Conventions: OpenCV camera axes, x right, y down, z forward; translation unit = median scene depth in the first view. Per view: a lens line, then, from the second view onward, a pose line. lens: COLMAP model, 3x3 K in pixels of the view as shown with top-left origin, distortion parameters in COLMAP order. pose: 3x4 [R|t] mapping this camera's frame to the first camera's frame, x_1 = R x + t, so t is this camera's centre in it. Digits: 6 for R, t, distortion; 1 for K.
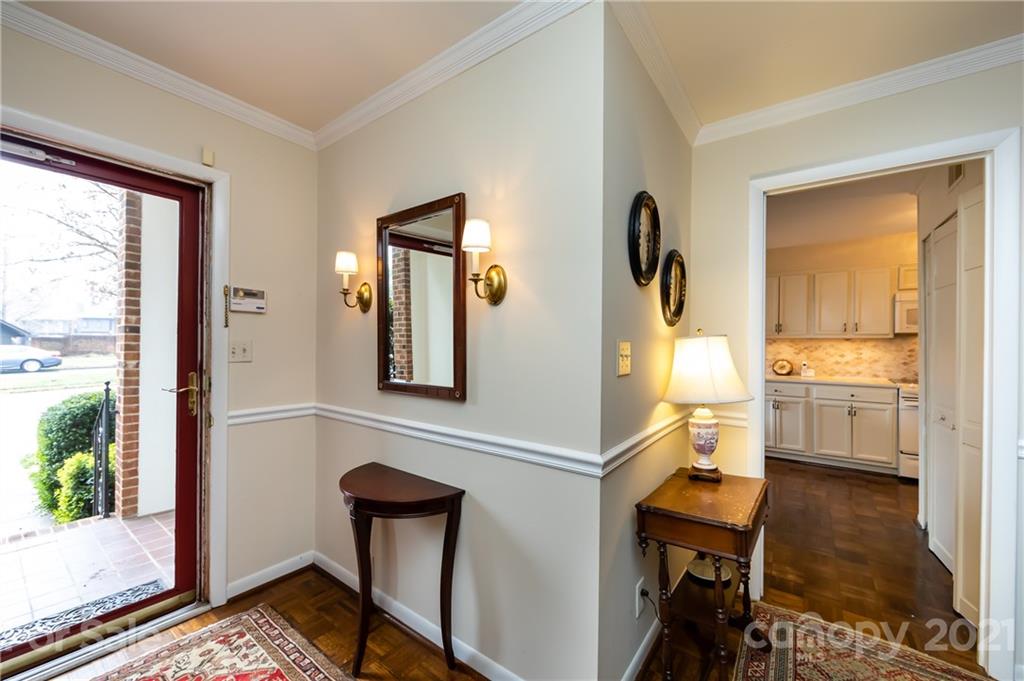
lens RADIAL K [[404.4, 0, 511.6], [0, 404.4, 341.3], [0, 0, 1]] dist [-0.000546, -0.000125]
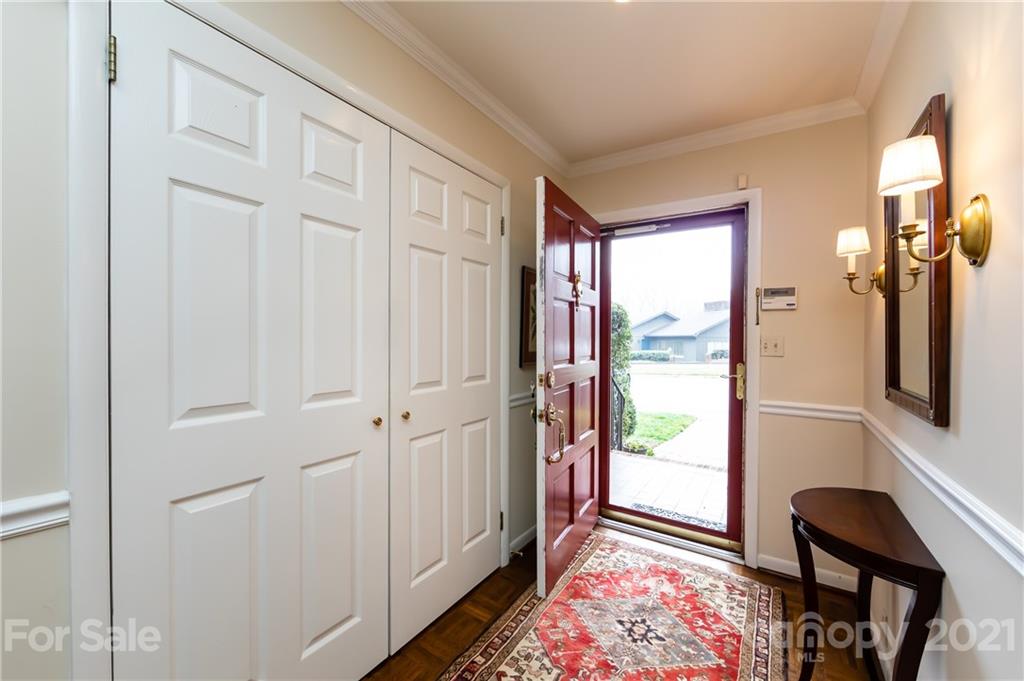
lens RADIAL K [[404.4, 0, 514.3], [0, 404.4, 339.3], [0, 0, 1]] dist [-0.000546, -0.000125]
pose [[0.065021, -0.005997, -0.997866, 0.402693], [-0.002376, 0.999978, -0.006164, 0.015425], [0.997881, 0.002772, 0.065005, 0.263105]]
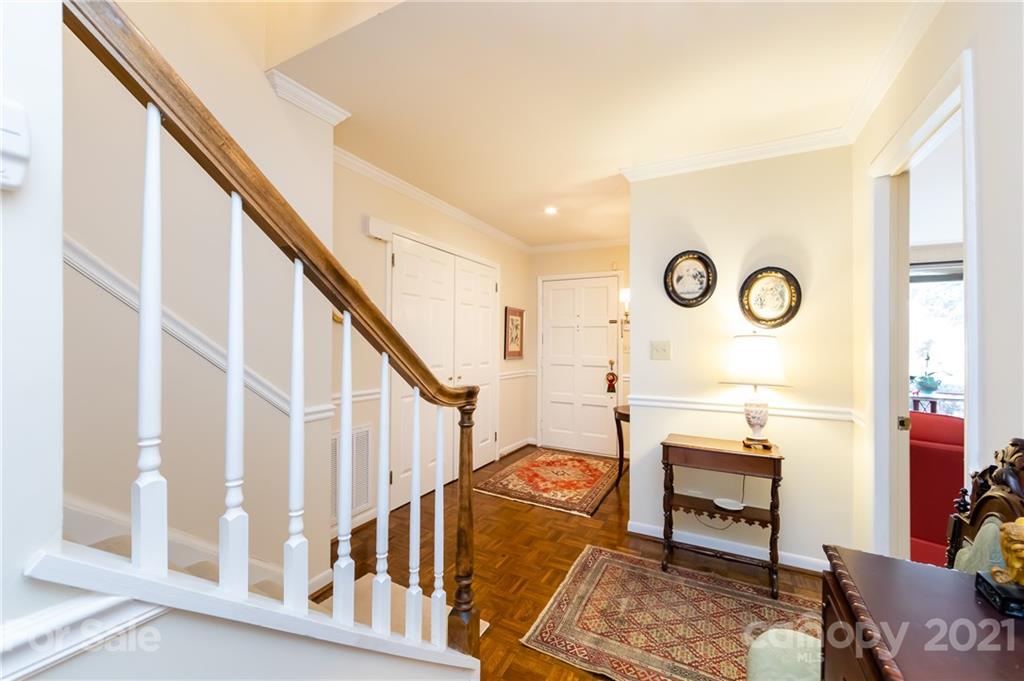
lens RADIAL K [[404.4, 0, 508.9], [0, 404.4, 340.3], [0, 0, 1]] dist [-0.000546, -0.000125]
pose [[0.146743, -0.016346, -0.989040, 1.591630], [-0.005271, 0.999836, -0.017306, 0.026219], [0.989161, 0.007753, 0.146633, 0.023710]]
